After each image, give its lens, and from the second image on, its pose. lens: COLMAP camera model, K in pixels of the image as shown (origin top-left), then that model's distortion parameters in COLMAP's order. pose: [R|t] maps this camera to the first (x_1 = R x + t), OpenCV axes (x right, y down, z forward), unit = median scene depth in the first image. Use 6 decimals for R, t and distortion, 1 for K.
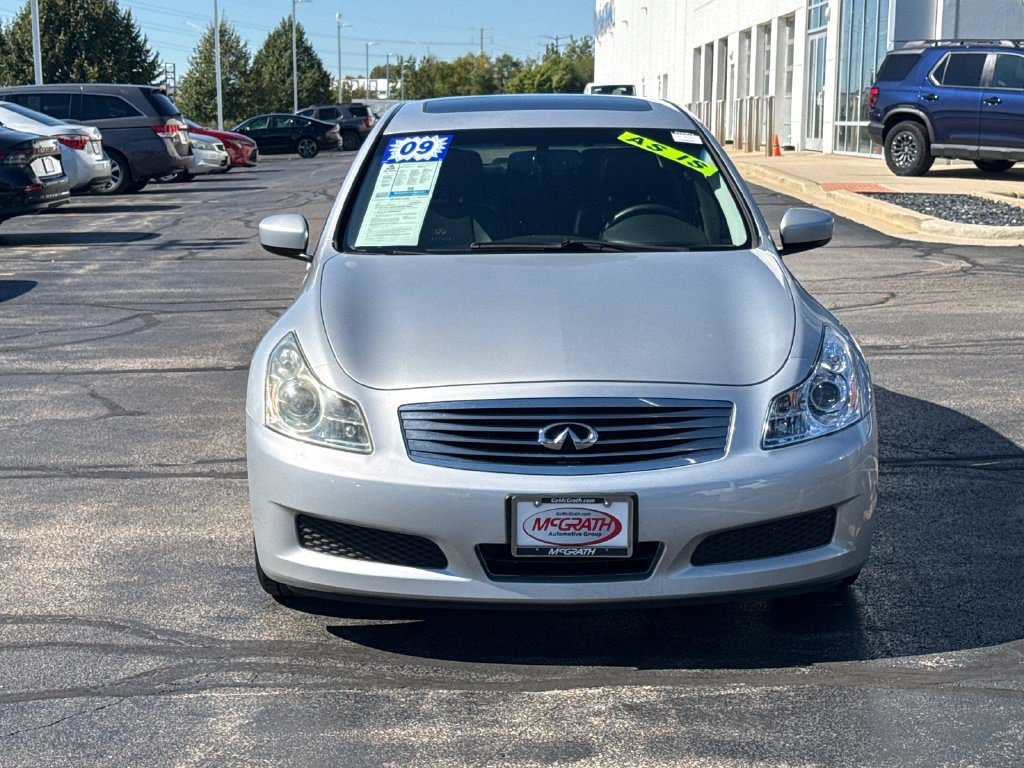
lens RADIAL K [[1852.3, 0, 495.6], [0, 1852.3, 382.4], [0, 0, 1]] dist [0.049124, 0.112823]
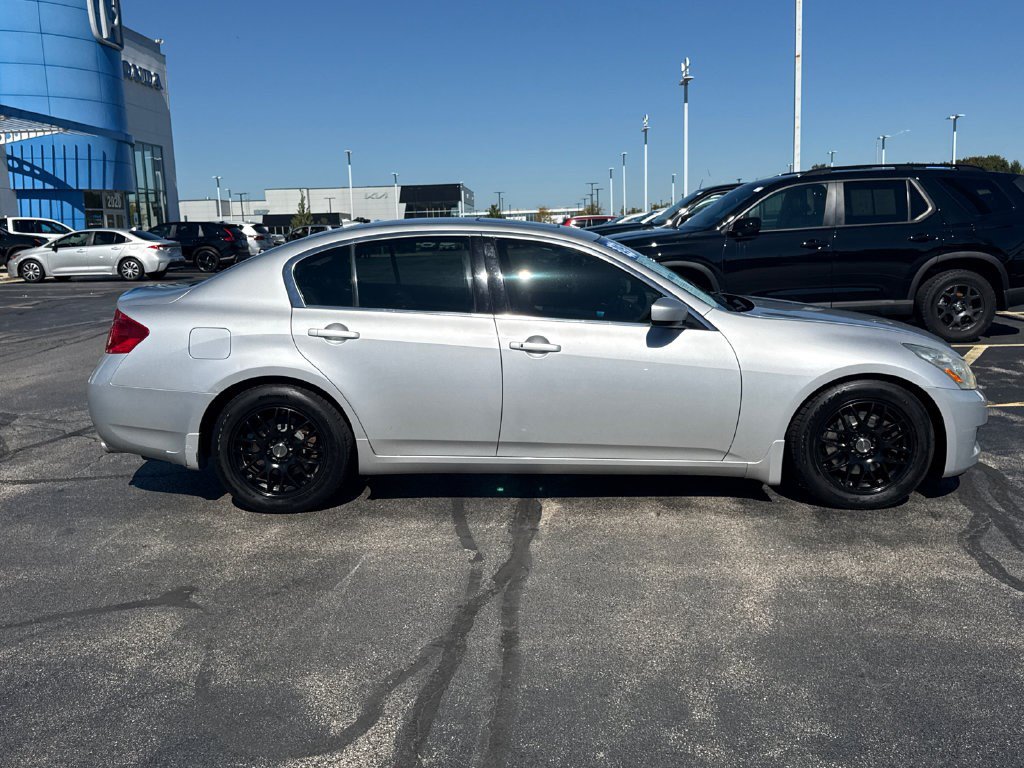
lens RADIAL K [[946.1, 0, 512.0], [0, 946.1, 384.0], [0, 0, 1]] dist [0.147335, -0.292717]
pose [[0.026923, -0.165450, 0.985851, -1.050388], [0.174558, 0.971834, 0.158331, -0.204694], [-0.984279, 0.167825, 0.055046, 1.378492]]
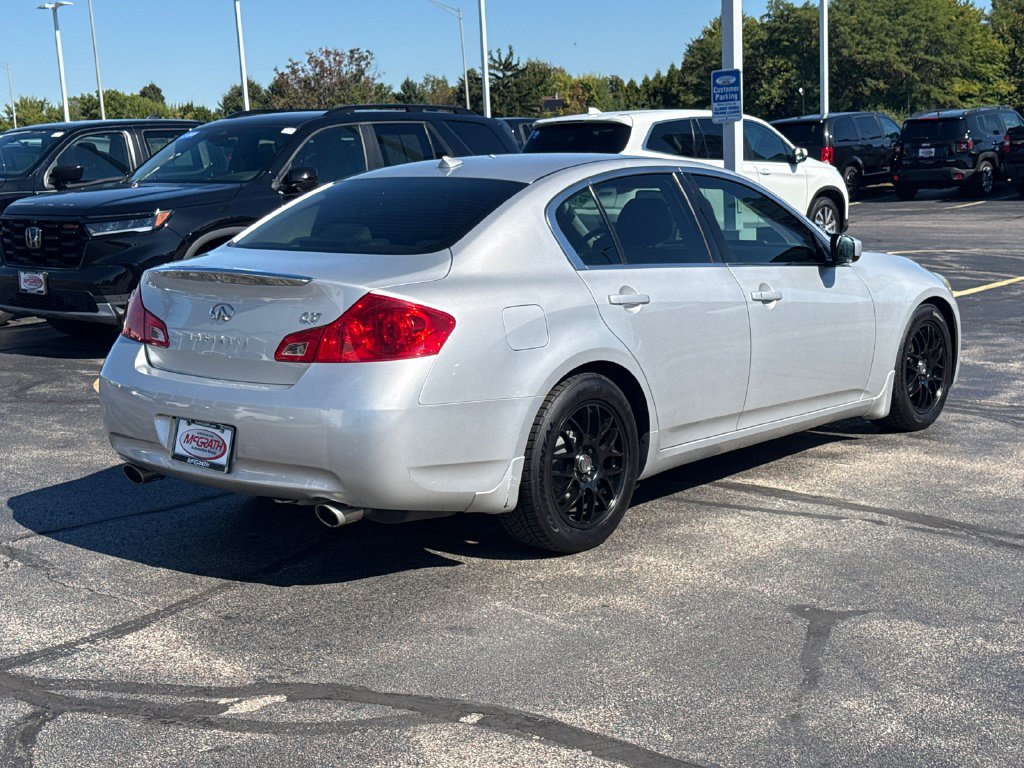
lens RADIAL K [[1437.0, 0, 512.0], [0, 1437.0, 384.0], [0, 0, 1]] dist [0.153532, 0.049977]
pose [[-0.760862, -0.074342, 0.644641, -0.770374], [0.133197, 0.954371, 0.267273, -0.375058], [-0.635096, 0.289222, -0.716243, 2.437402]]
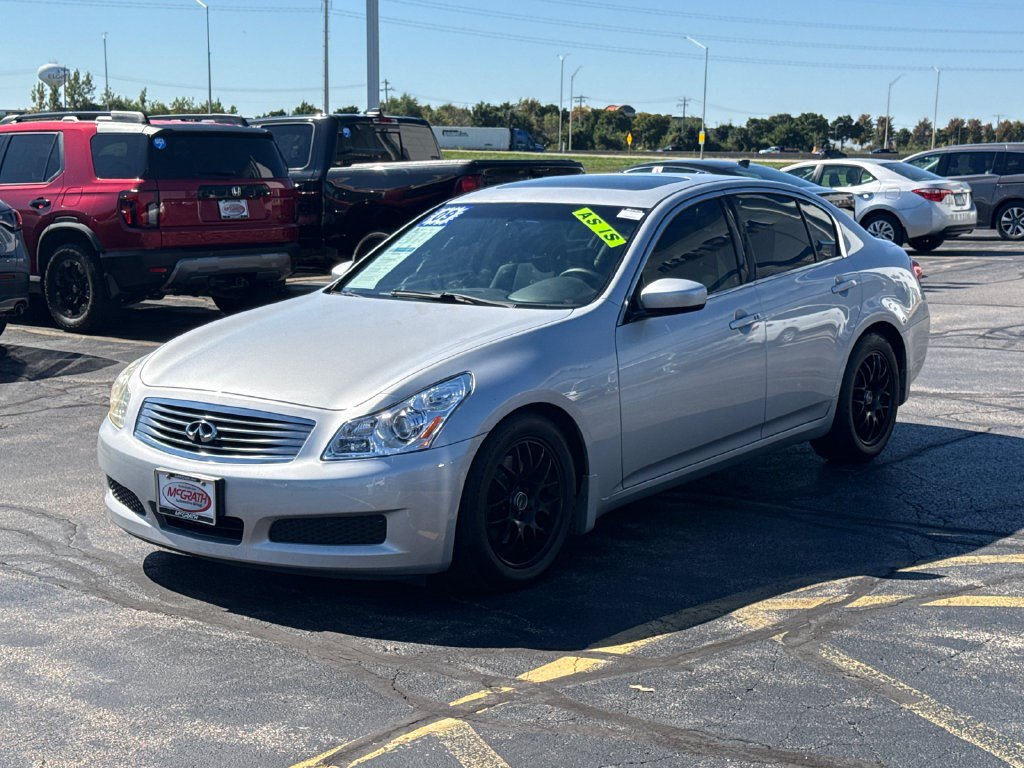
lens RADIAL K [[1593.0, 0, 512.0], [0, 1593.0, 384.0], [0, 0, 1]] dist [0.135607, -0.013704]
pose [[0.788635, 0.096935, -0.607173, 0.886226], [-0.100979, 0.994505, 0.027614, -0.058163], [0.606514, 0.039534, 0.794090, 0.192534]]
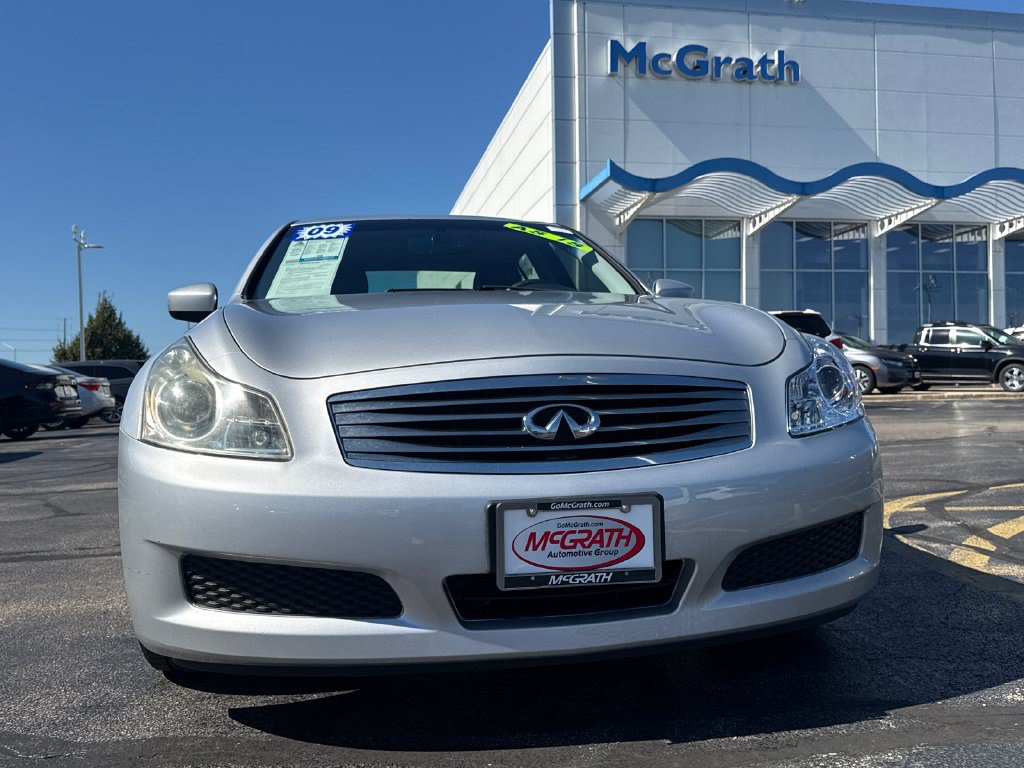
lens RADIAL K [[897.8, 0, 512.0], [0, 897.8, 384.0], [0, 0, 1]] dist [0.150416, -0.300119]
pose [[0.981832, -0.020773, 0.188610, -0.046771], [0.050274, 0.986946, -0.153005, 0.065334], [-0.182970, 0.159708, 0.970060, 0.616369]]
